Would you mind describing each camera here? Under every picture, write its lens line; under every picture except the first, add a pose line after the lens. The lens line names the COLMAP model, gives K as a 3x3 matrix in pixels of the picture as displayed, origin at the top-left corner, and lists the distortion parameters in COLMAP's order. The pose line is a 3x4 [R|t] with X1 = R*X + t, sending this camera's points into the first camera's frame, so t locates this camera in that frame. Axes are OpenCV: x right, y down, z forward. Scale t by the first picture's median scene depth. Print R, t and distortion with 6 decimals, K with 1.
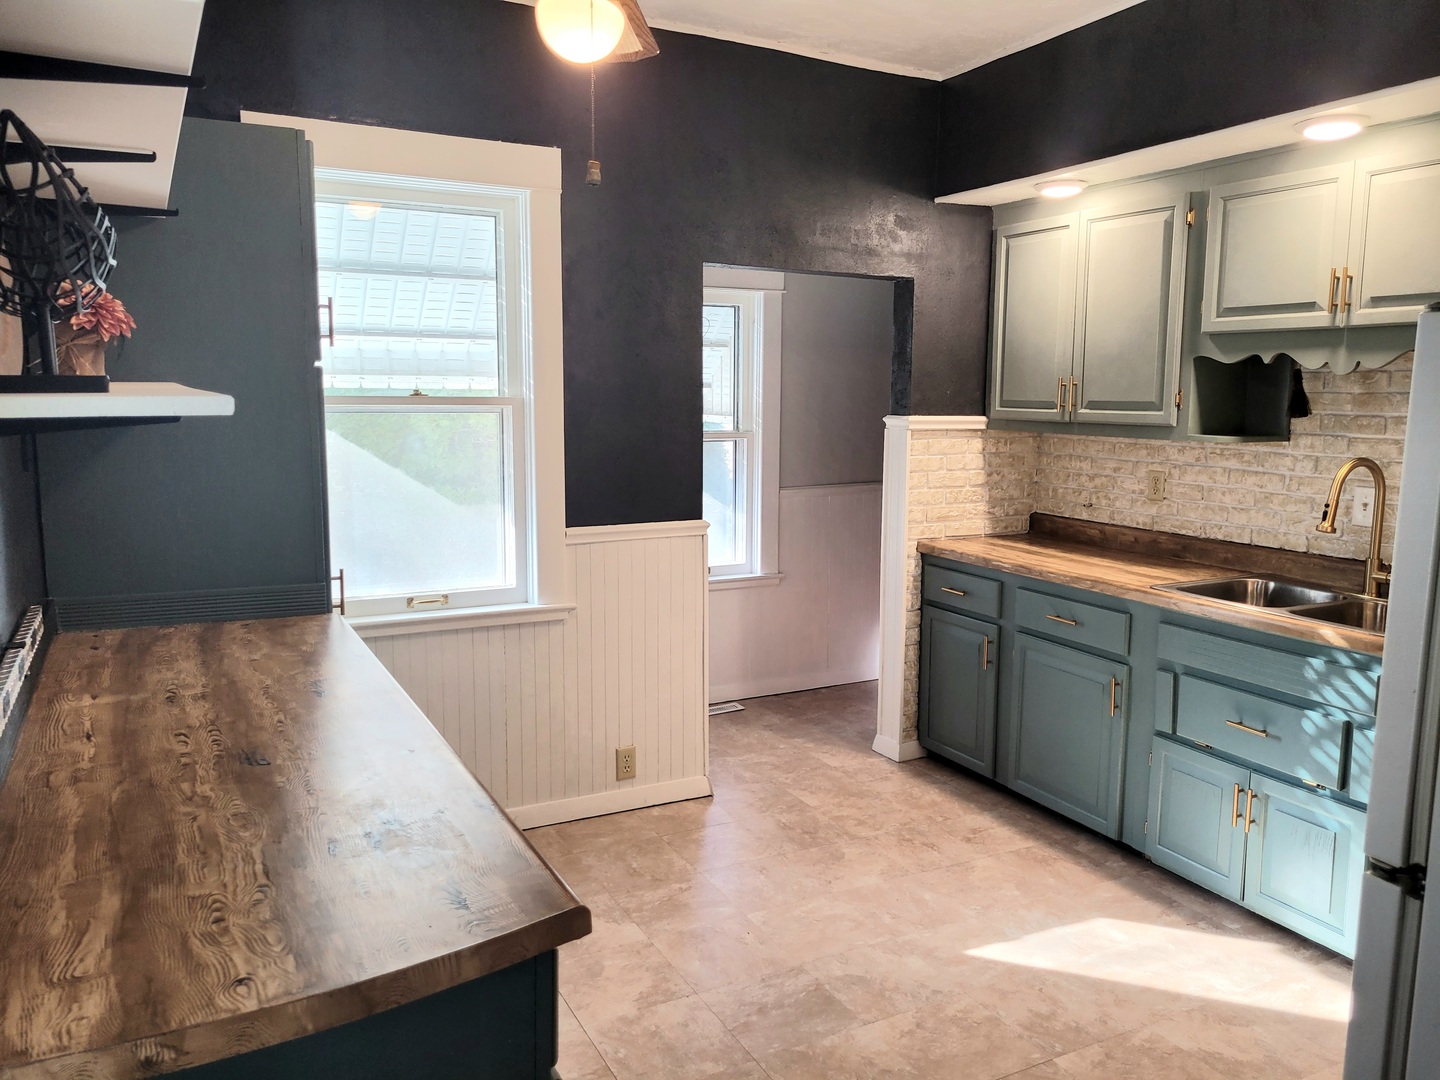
lens RADIAL K [[1106.3, 0, 722.5], [0, 1106.3, 536.7], [0, 0, 1]] dist [0.039074, -0.025016]
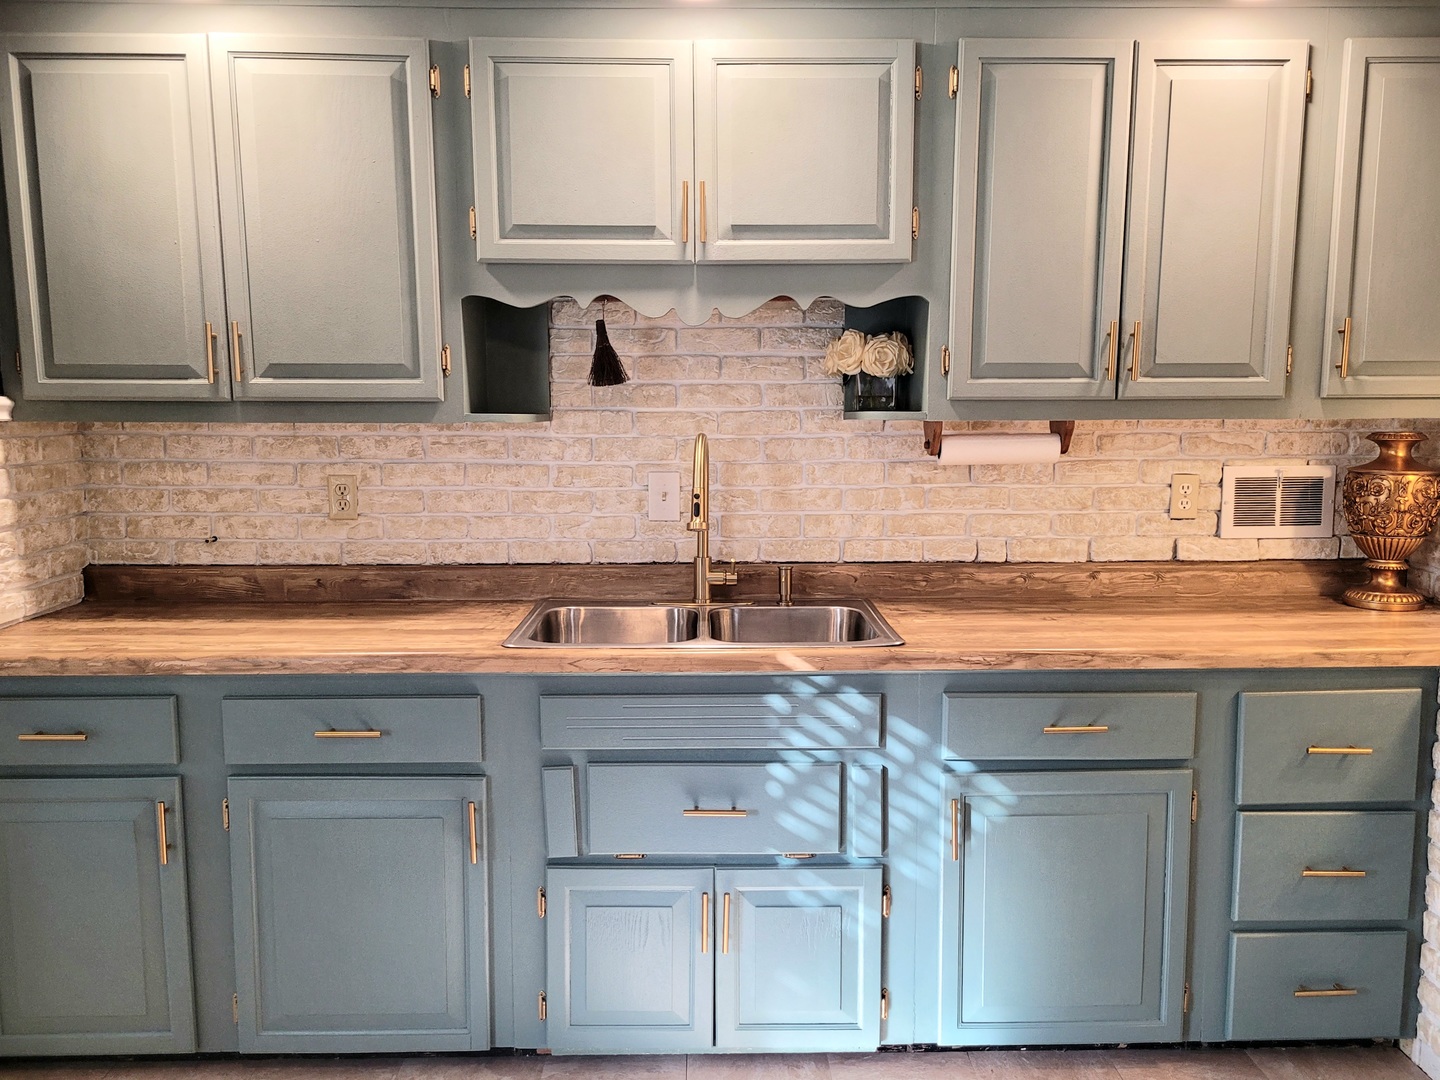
lens RADIAL K [[1106.3, 0, 726.8], [0, 1106.3, 548.3], [0, 0, 1]] dist [0.039074, -0.025016]
pose [[0.441619, -0.123230, 0.888699, -0.112775], [0.125869, 0.989236, 0.074623, -0.039879], [-0.888330, 0.078905, 0.452377, 0.545041]]
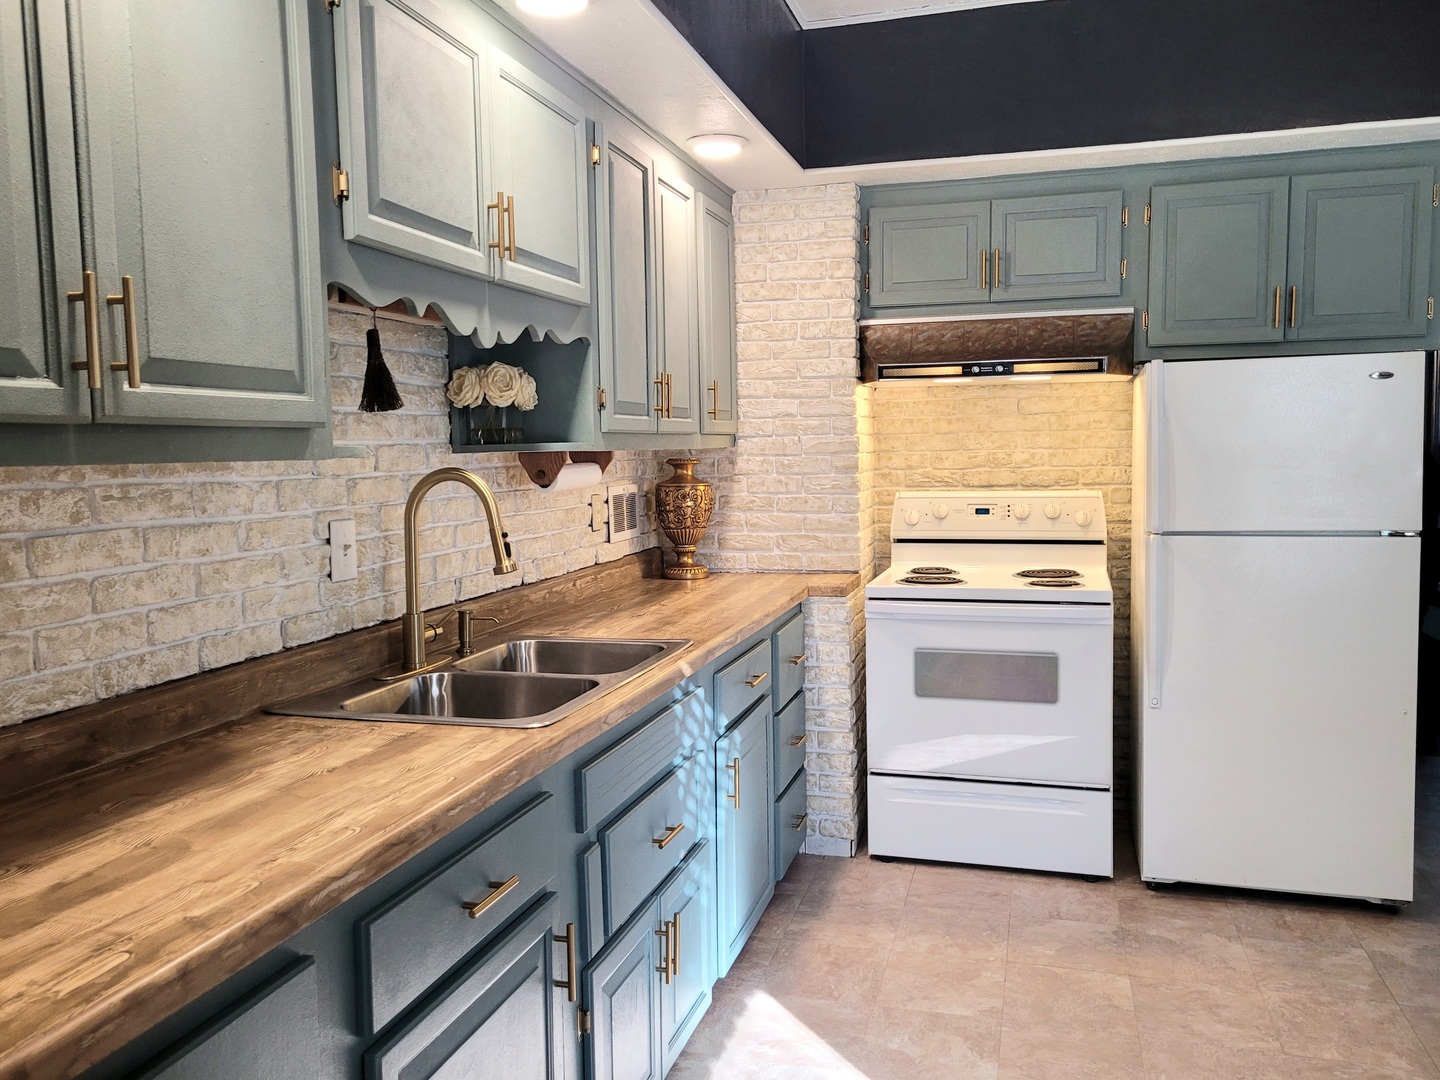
lens RADIAL K [[1106.3, 0, 743.8], [0, 1106.3, 531.3], [0, 0, 1]] dist [0.039074, -0.025016]
pose [[-0.732698, -0.048167, 0.678848, -0.032975], [0.103143, 0.978110, 0.180725, -0.119128], [-0.672693, 0.202435, -0.711691, 1.186118]]
